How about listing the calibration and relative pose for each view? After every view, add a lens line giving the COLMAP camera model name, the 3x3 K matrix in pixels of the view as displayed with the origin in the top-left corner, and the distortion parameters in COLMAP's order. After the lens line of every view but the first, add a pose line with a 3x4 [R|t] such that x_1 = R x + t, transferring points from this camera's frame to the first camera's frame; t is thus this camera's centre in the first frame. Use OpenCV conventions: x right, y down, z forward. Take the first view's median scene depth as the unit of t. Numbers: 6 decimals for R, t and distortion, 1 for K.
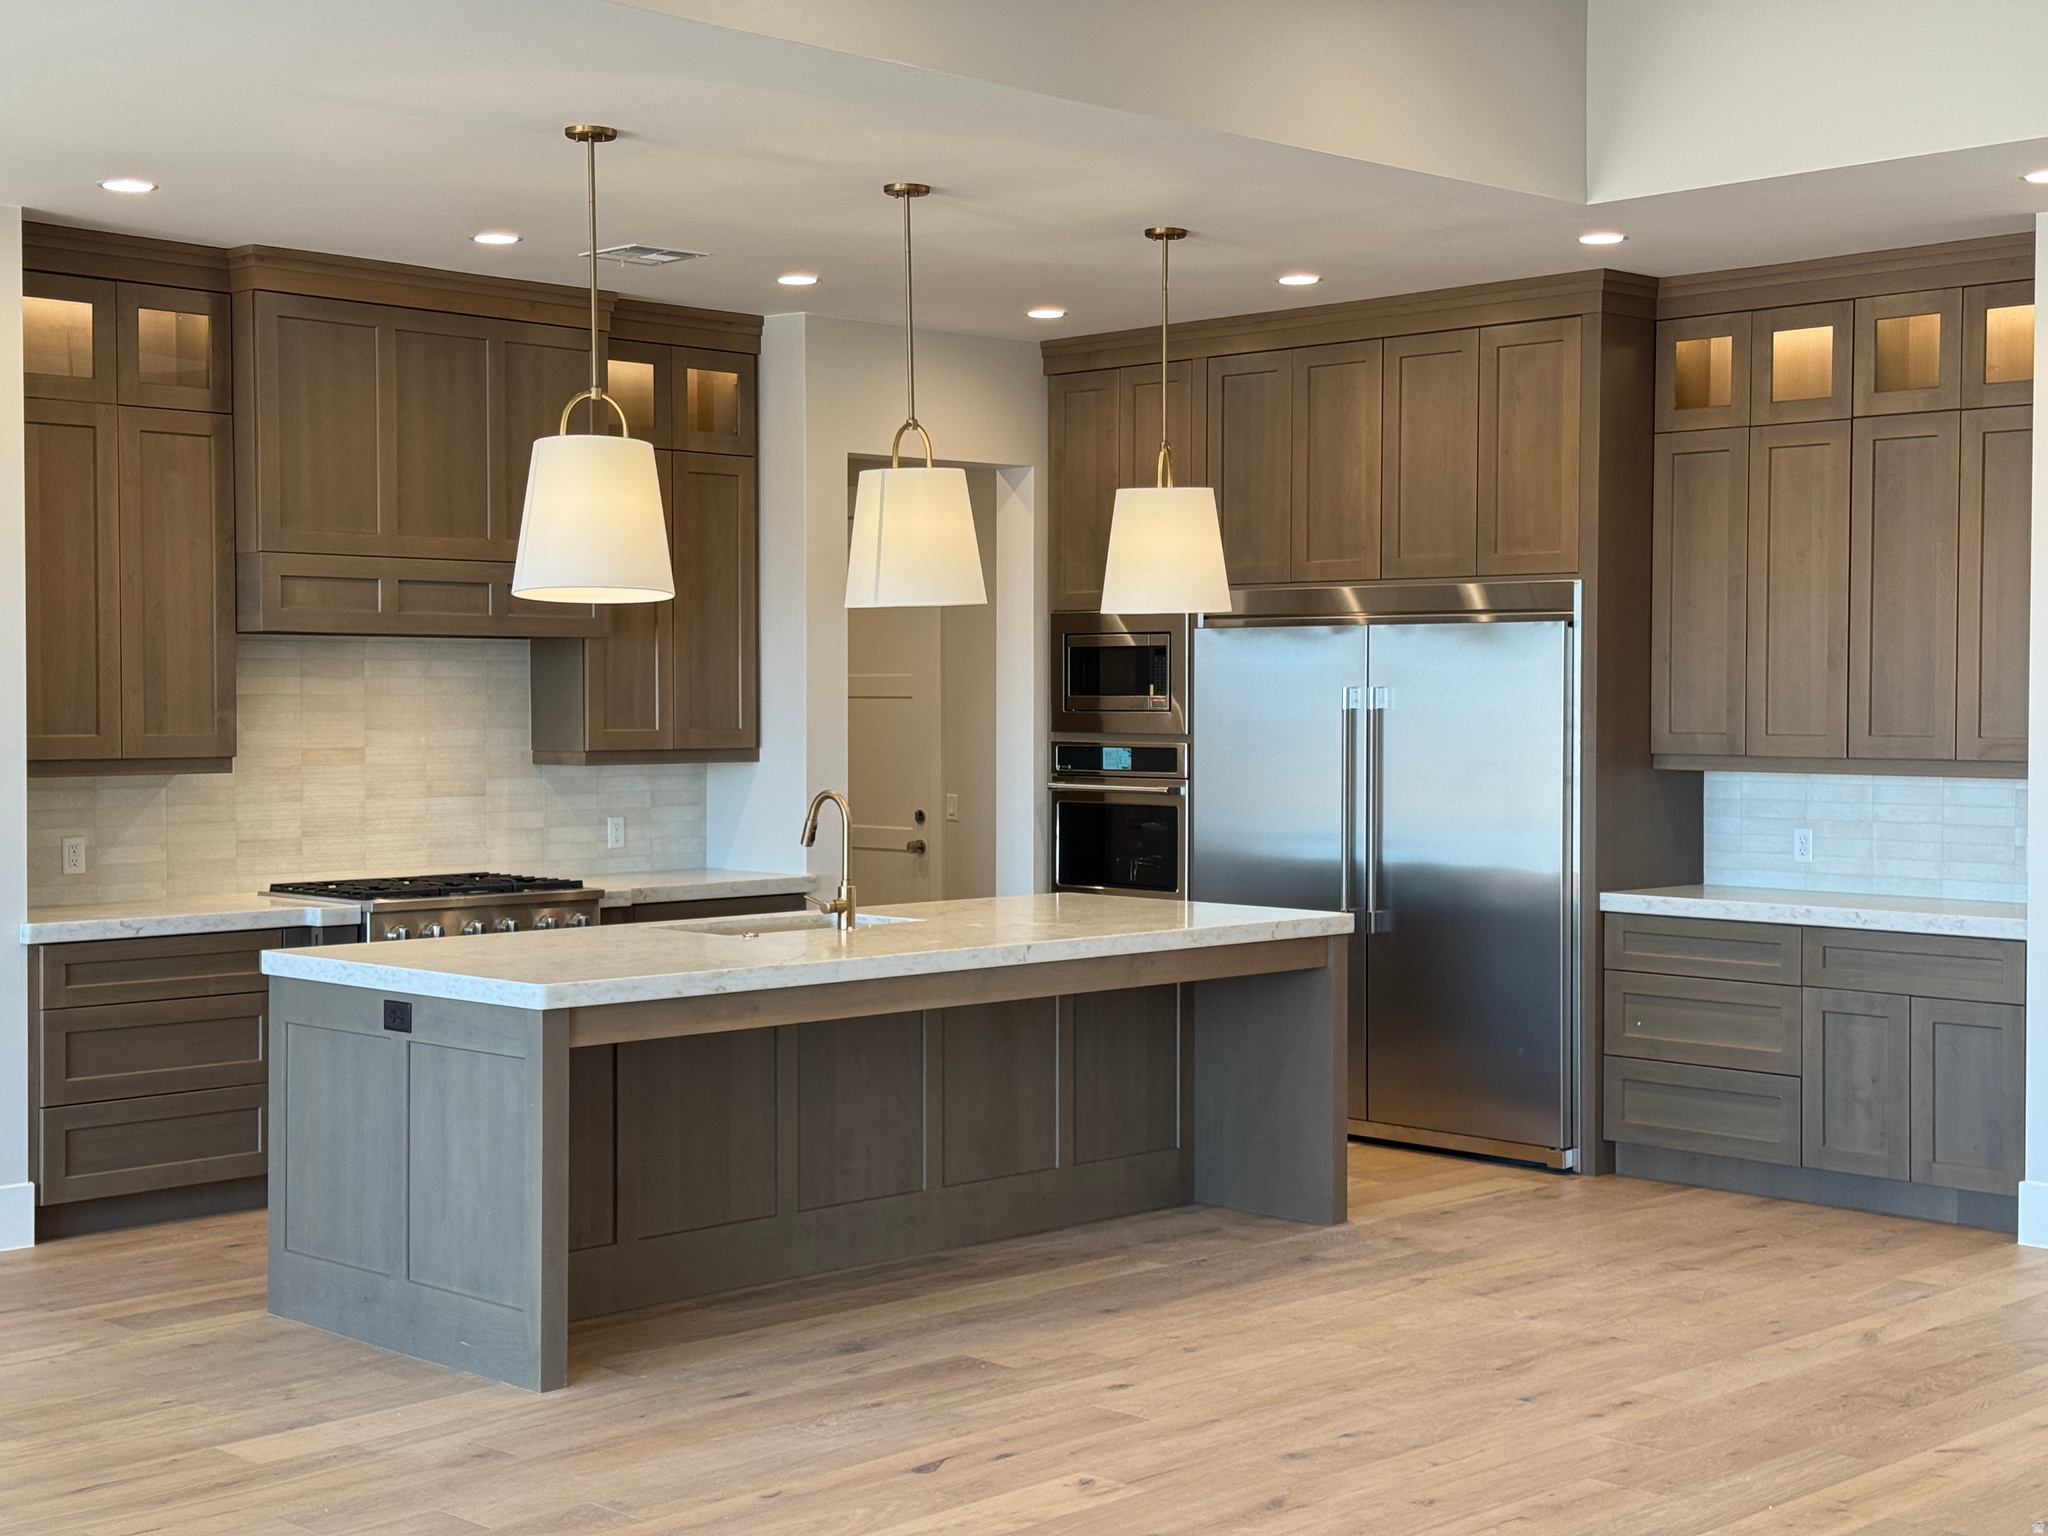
lens RADIAL K [[2835.8, 0, 1031.2], [0, 2835.8, 775.4], [0, 0, 1]] dist [0.115043, 0.000000]
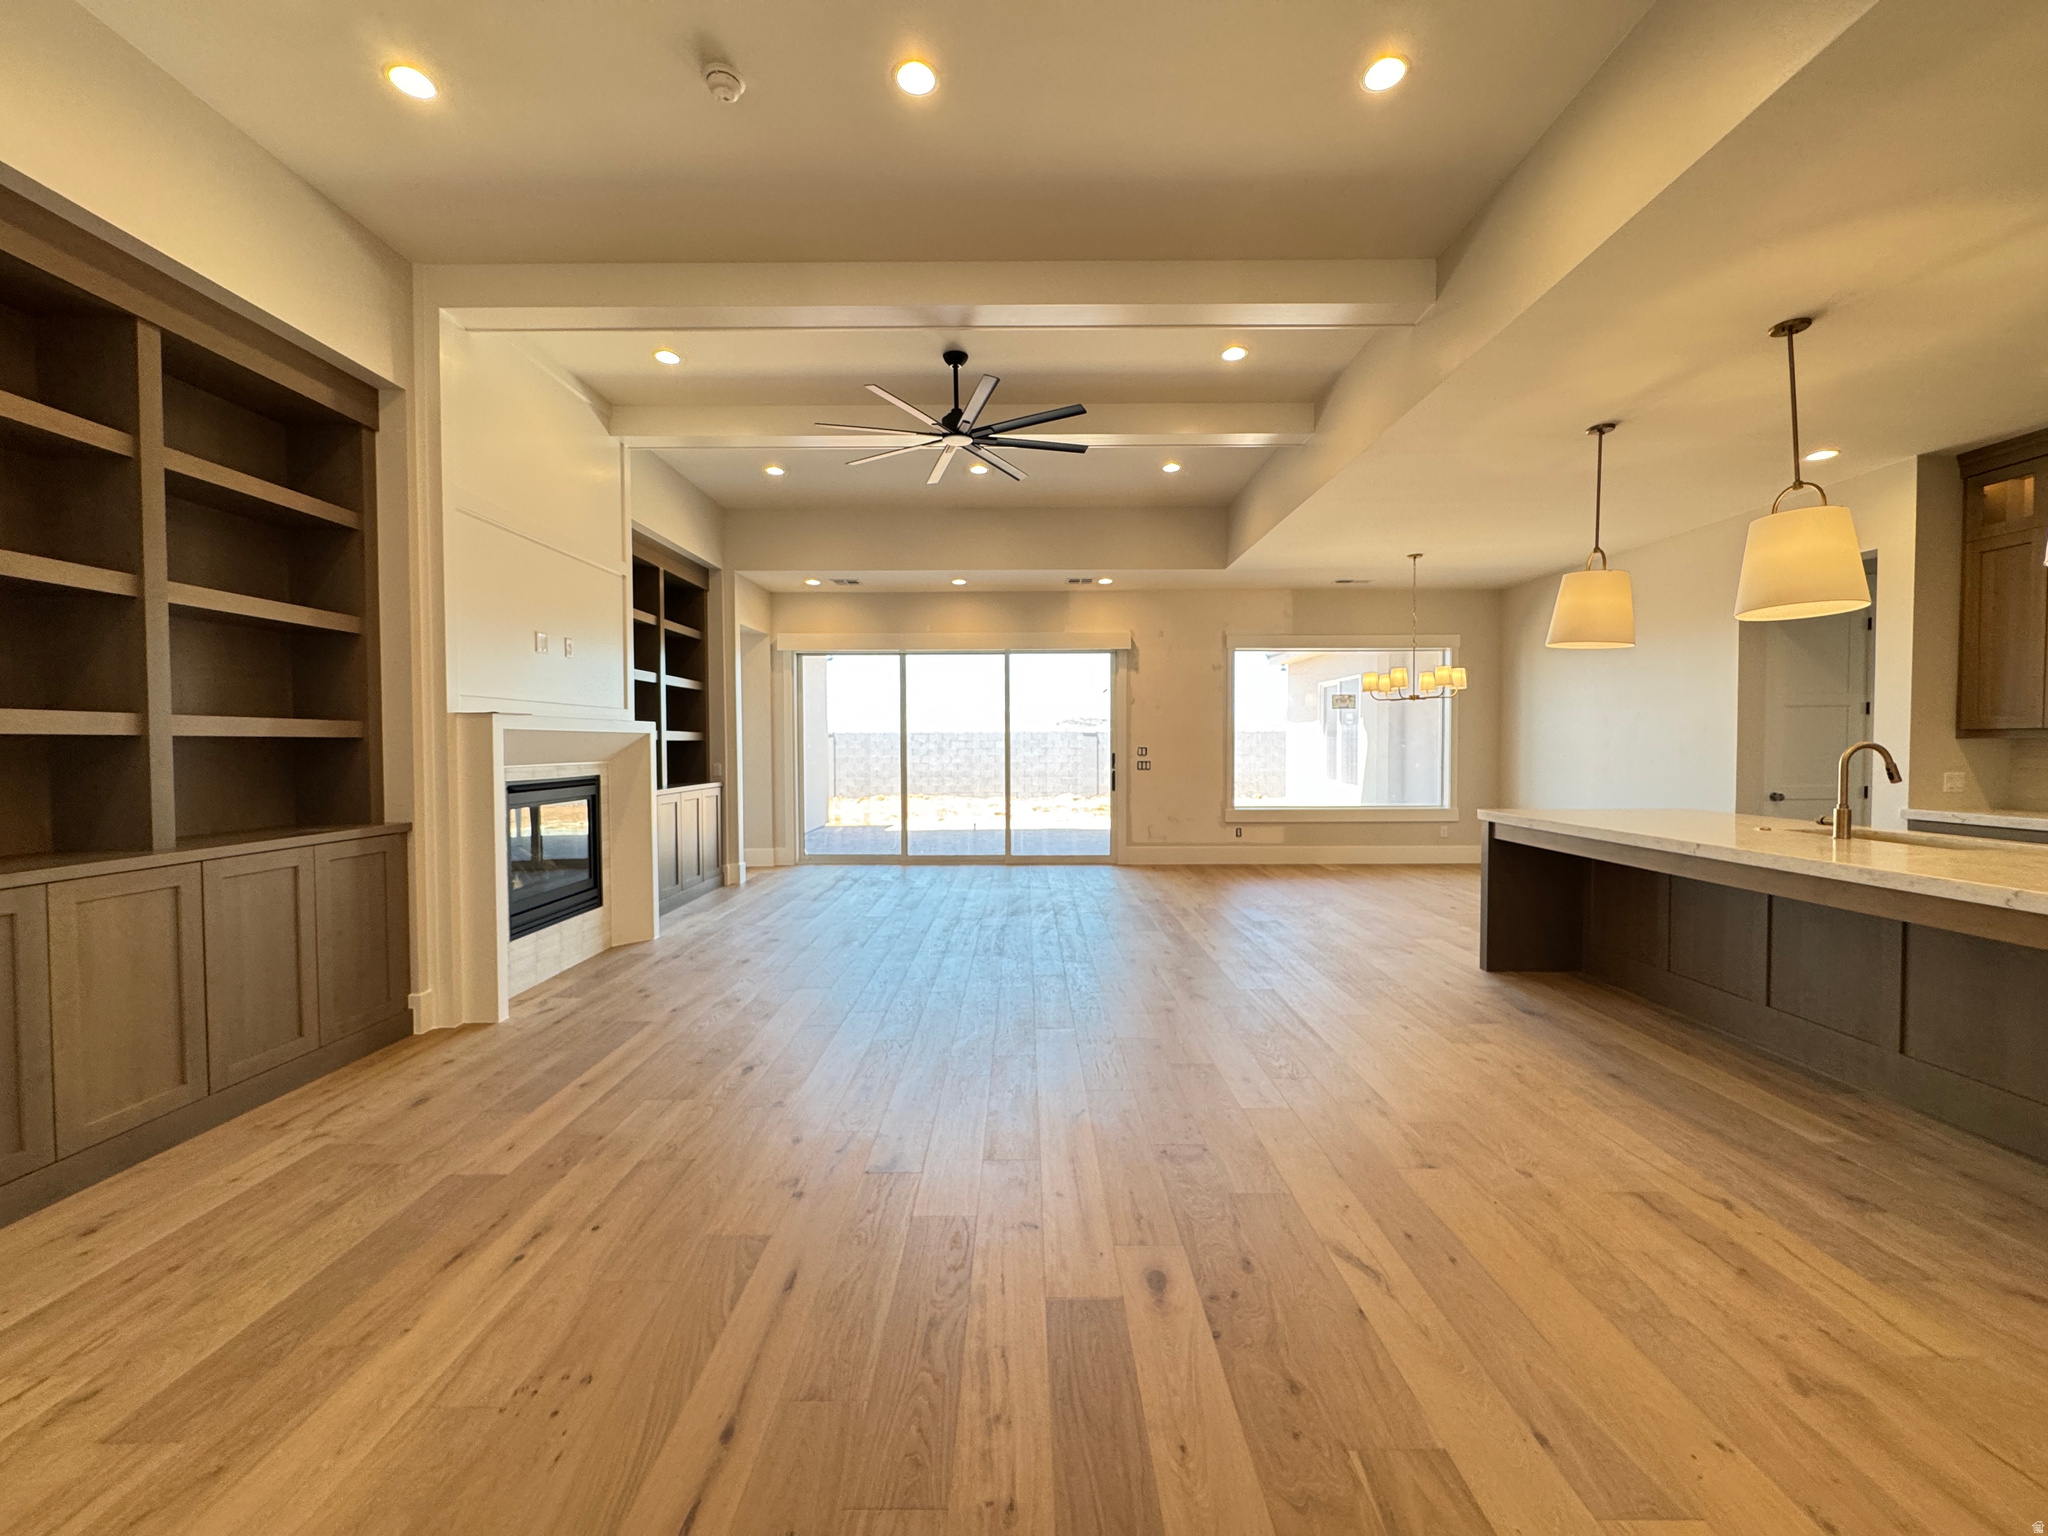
lens RADIAL K [[815.1, 0, 1022.9], [0, 815.1, 763.2], [0, 0, 1]] dist [-0.000648, -0.000038]
pose [[-0.709583, 0.018727, -0.704373, 0.443695], [-0.018519, 0.998806, 0.045211, 0.004540], [0.704378, 0.045125, -0.708389, 0.856064]]
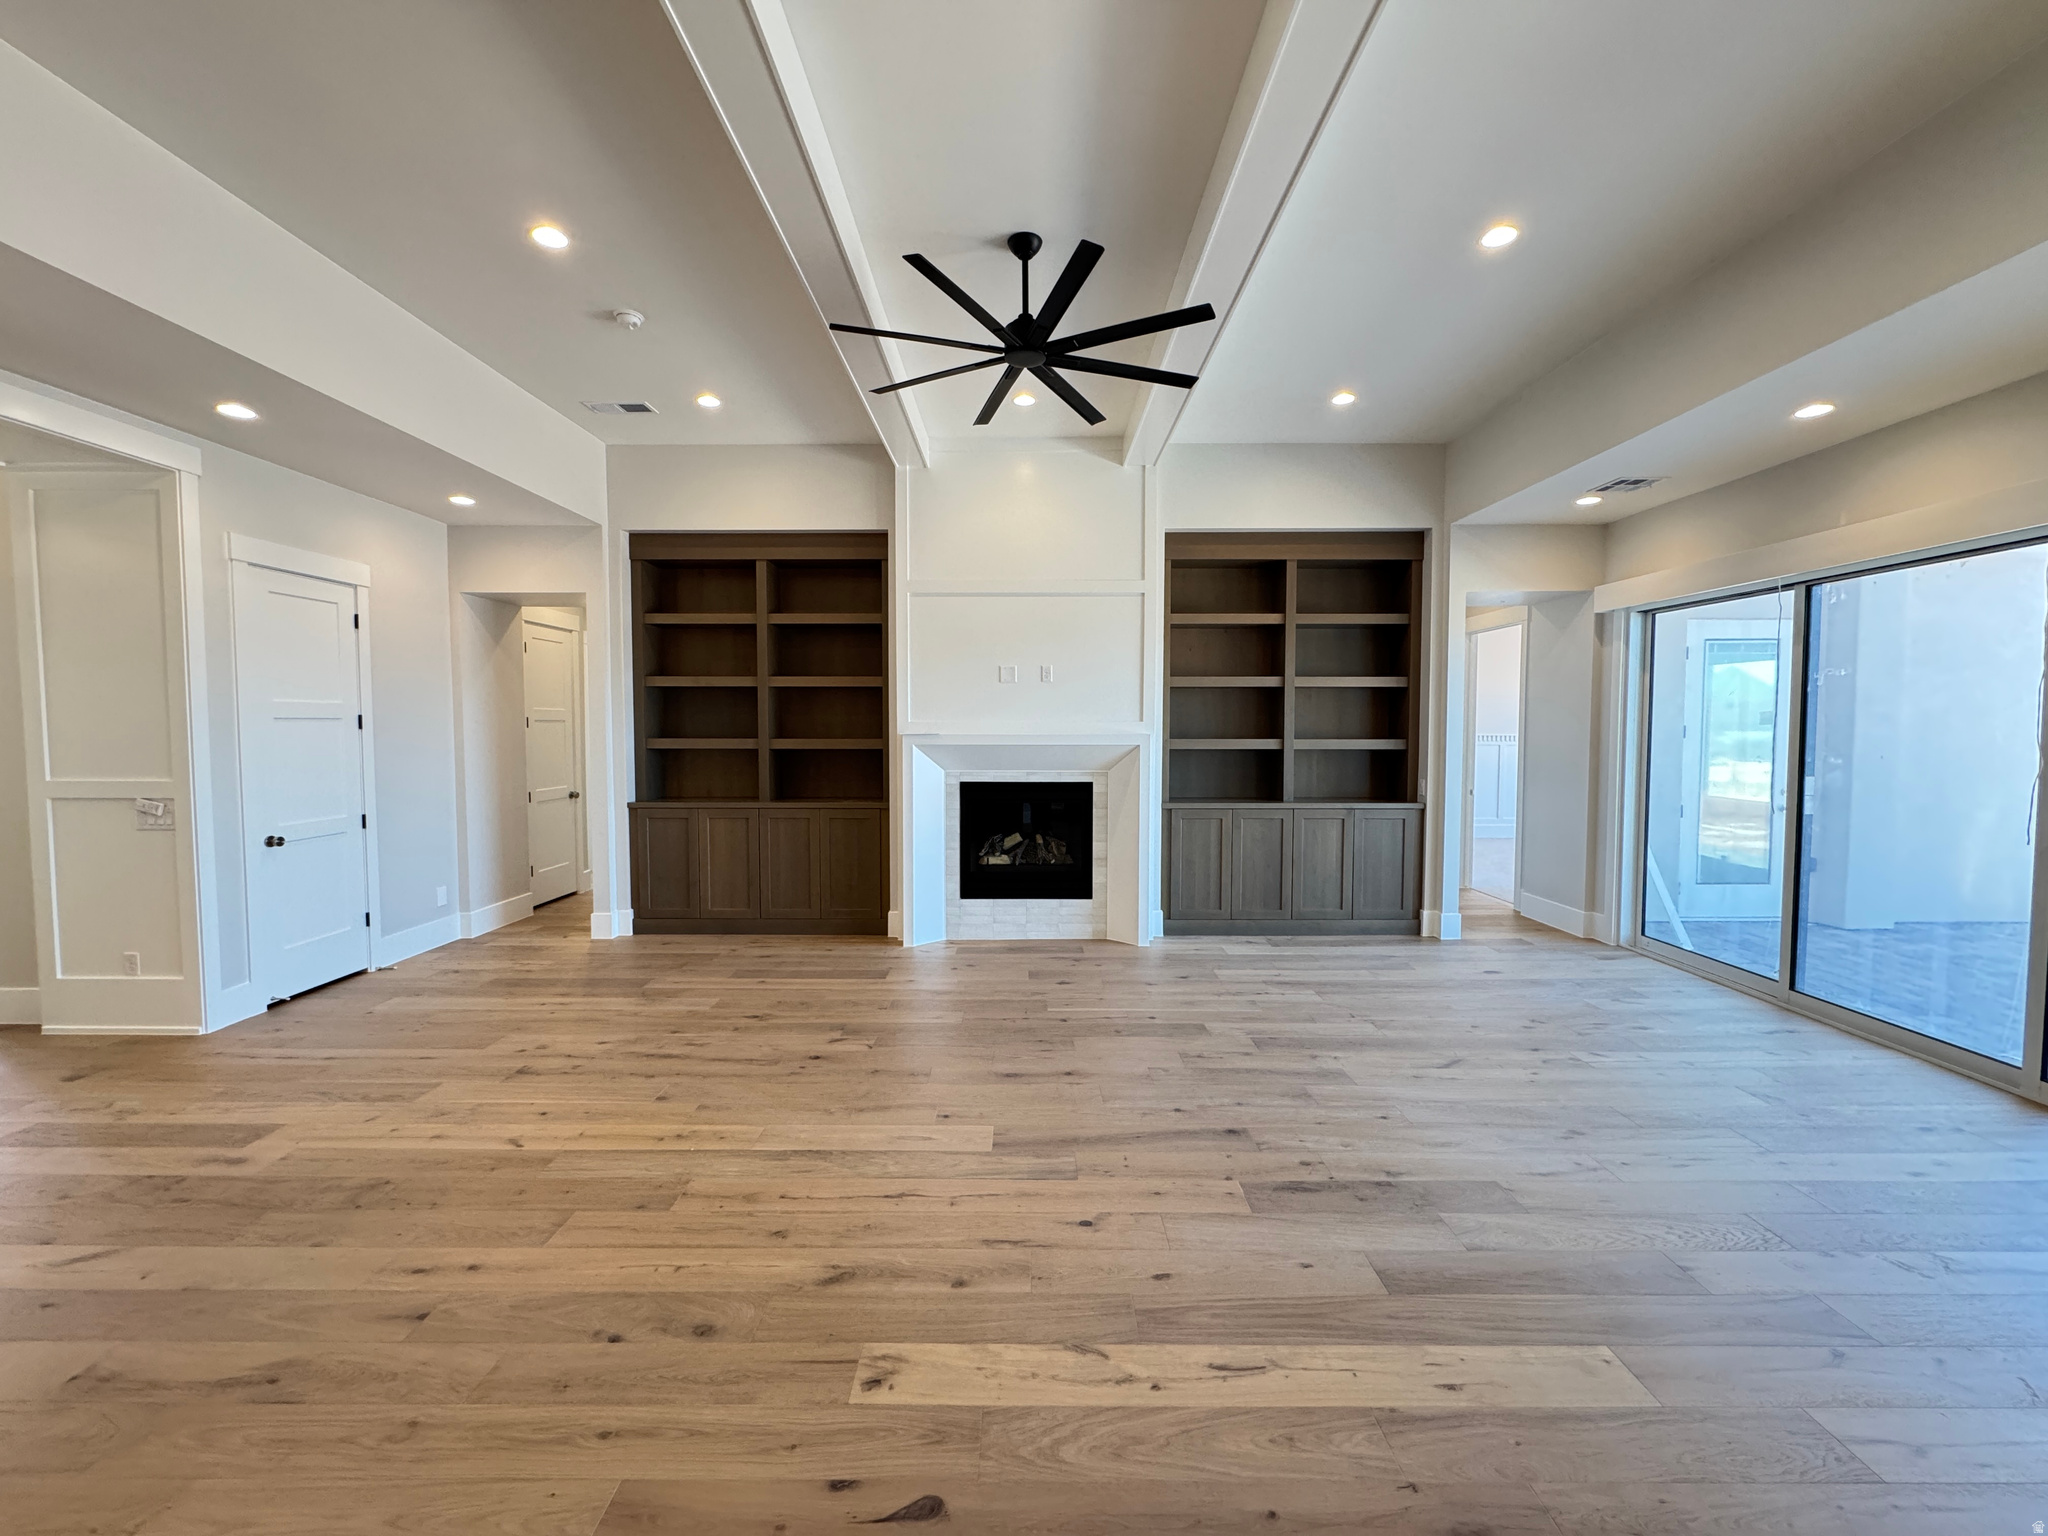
lens RADIAL K [[815.1, 0, 1025.6], [0, 815.1, 761.0], [0, 0, 1]] dist [-0.000648, -0.000038]
pose [[-0.702541, -0.033656, 0.710847, -0.155152], [0.019247, 0.997617, 0.066256, -0.015382], [-0.711383, 0.060229, -0.700219, 0.728136]]
